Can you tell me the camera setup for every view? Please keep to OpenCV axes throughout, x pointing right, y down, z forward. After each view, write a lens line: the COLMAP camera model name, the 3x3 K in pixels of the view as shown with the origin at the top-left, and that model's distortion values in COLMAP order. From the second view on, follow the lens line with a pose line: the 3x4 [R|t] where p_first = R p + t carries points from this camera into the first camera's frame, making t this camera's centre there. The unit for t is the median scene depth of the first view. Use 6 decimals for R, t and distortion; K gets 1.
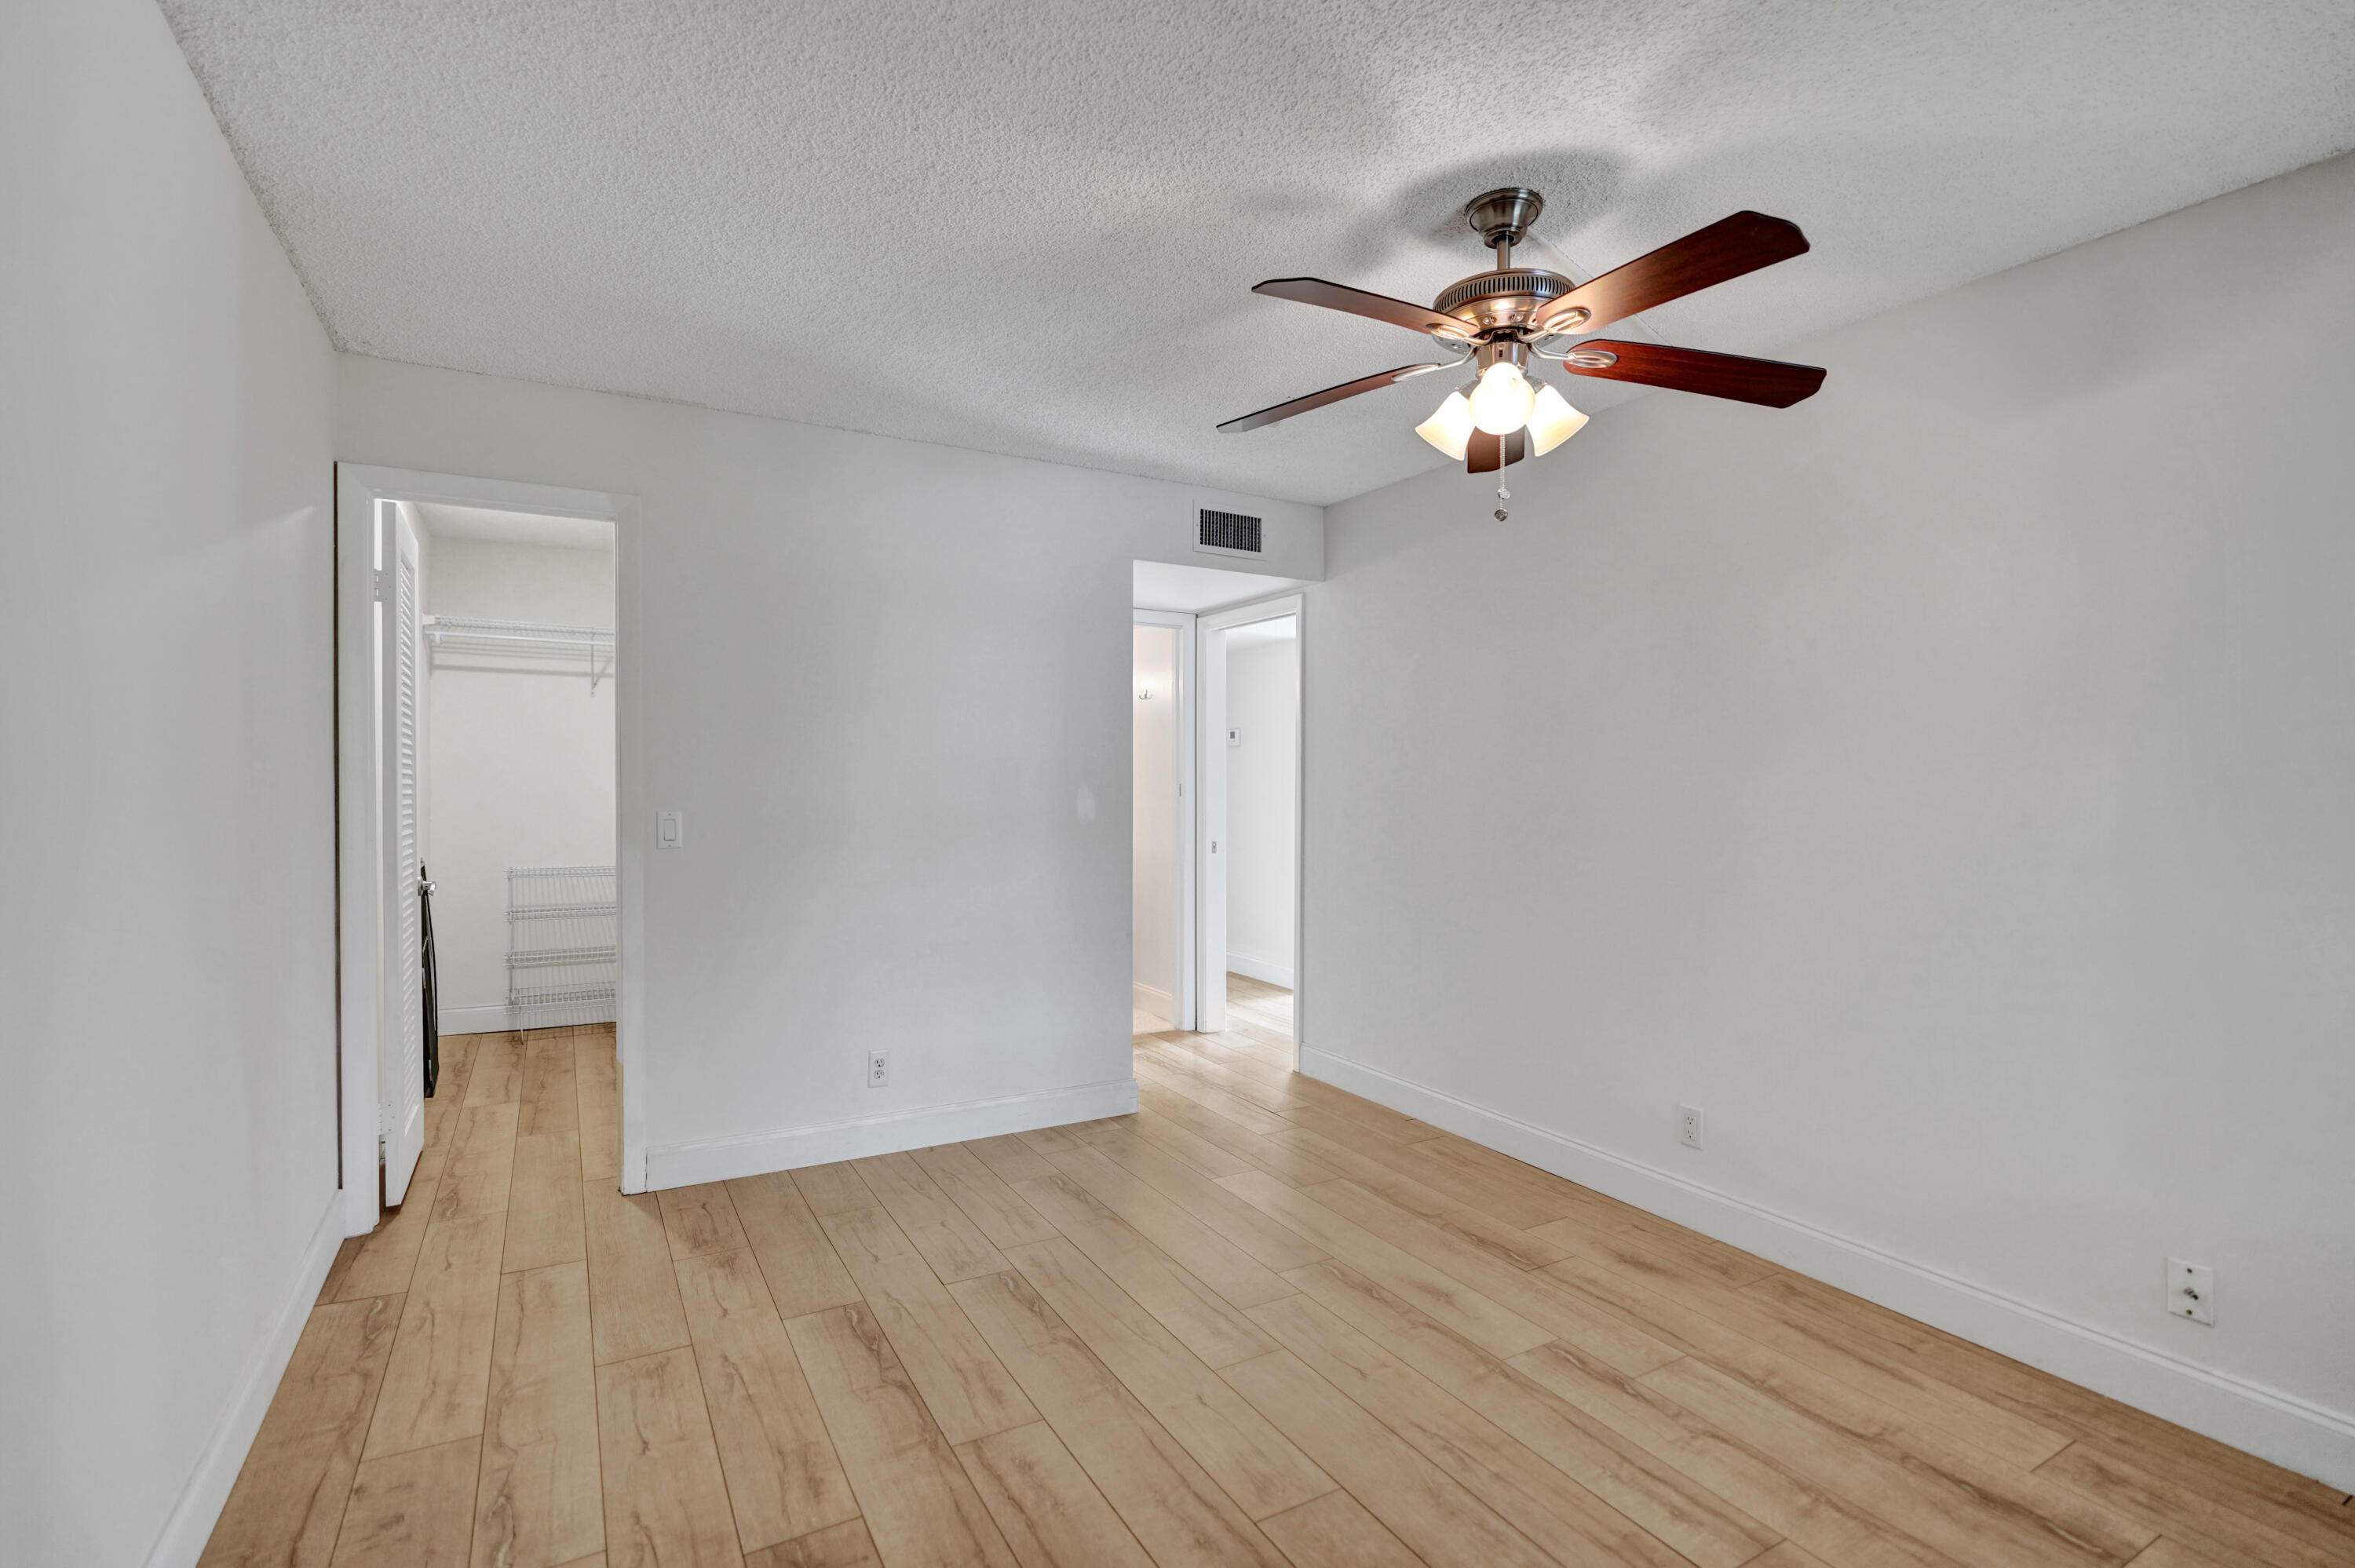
lens RADIAL K [[1079.5, 0, 1175.3], [0, 1079.5, 784.3], [0, 0, 1]] dist [-0.002653, -0.000027]
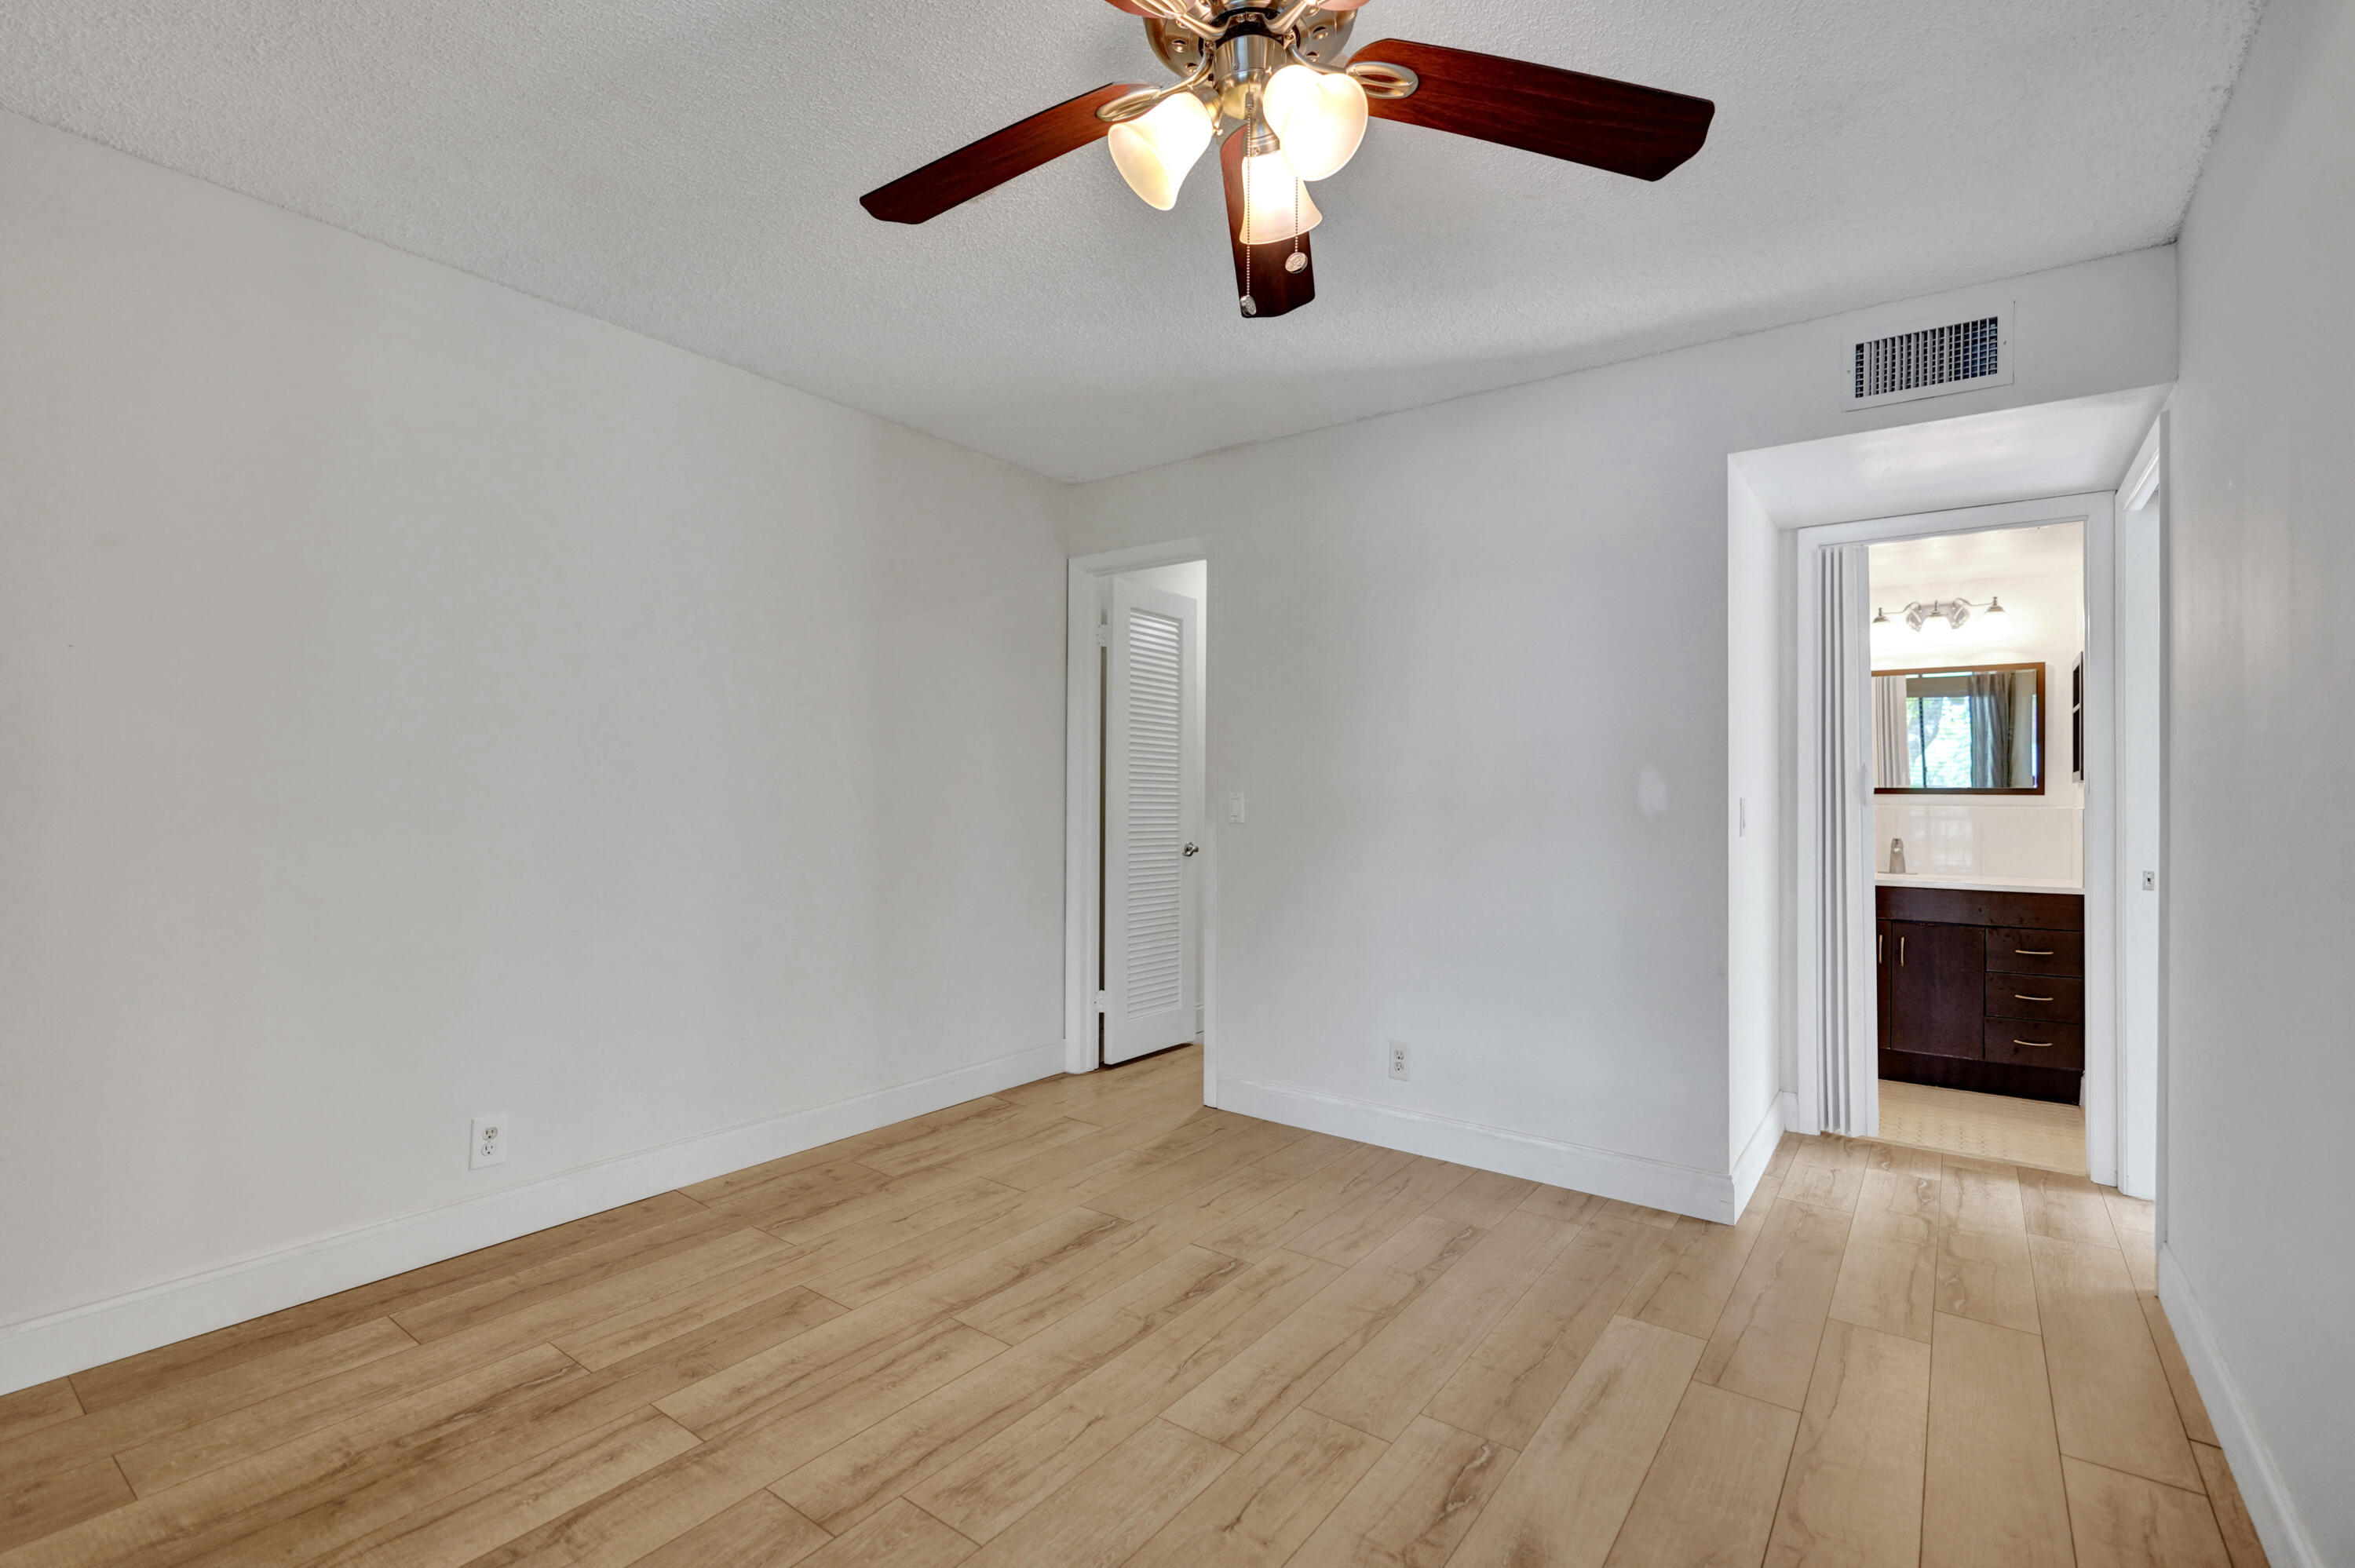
lens RADIAL K [[1079.5, 0, 1168.2], [0, 1079.5, 785.0], [0, 0, 1]] dist [-0.002653, -0.000027]
pose [[0.392788, -0.008439, -0.919590, 0.694692], [-0.012372, 0.999819, -0.014460, 0.041462], [0.919546, 0.017057, 0.392612, 0.546641]]
